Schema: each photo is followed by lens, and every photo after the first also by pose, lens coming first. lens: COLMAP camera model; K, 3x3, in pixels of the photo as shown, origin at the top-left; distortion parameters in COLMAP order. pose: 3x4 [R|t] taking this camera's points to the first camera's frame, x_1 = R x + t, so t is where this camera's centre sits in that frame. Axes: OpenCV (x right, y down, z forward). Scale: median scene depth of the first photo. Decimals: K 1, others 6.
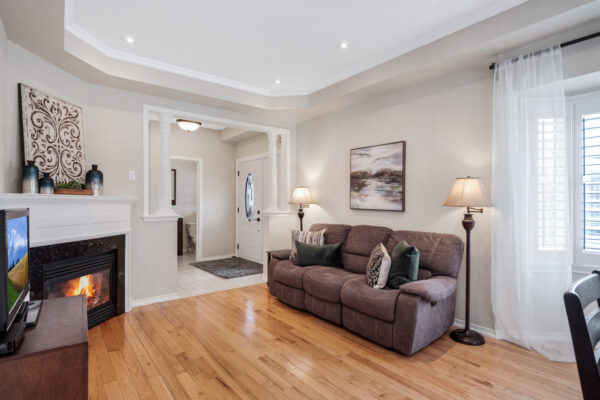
lens RADIAL K [[290.8, 0, 289.3], [0, 290.8, 203.3], [0, 0, 1]] dist [-0.022797, 0.000843]
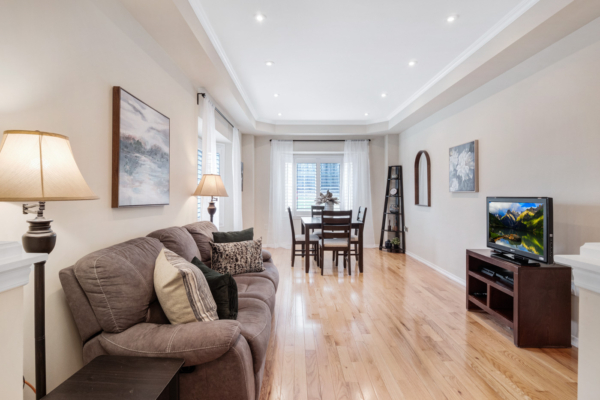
lens RADIAL K [[290.8, 0, 301.4], [0, 290.8, 196.4], [0, 0, 1]] dist [-0.022797, 0.000843]
pose [[-0.800798, -0.007211, 0.598891, -0.445605], [0.001723, 0.999896, 0.014343, -0.007000], [-0.598931, 0.012518, -0.800702, 1.624846]]
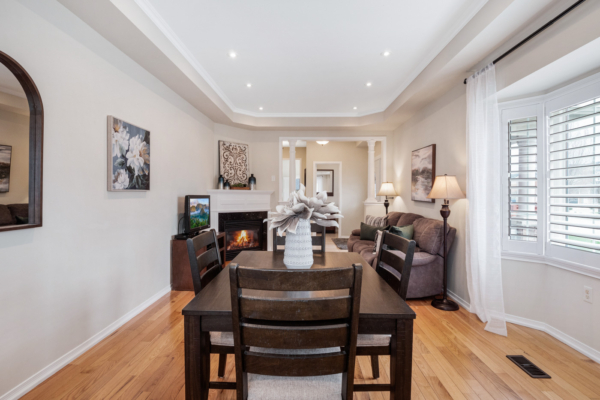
lens RADIAL K [[290.8, 0, 305.0], [0, 290.8, 194.4], [0, 0, 1]] dist [-0.022797, 0.000843]
pose [[0.786010, 0.007726, -0.618166, 0.821364], [-0.010027, 0.999950, -0.000252, -0.000347], [0.618133, 0.006397, 0.786048, -0.312550]]
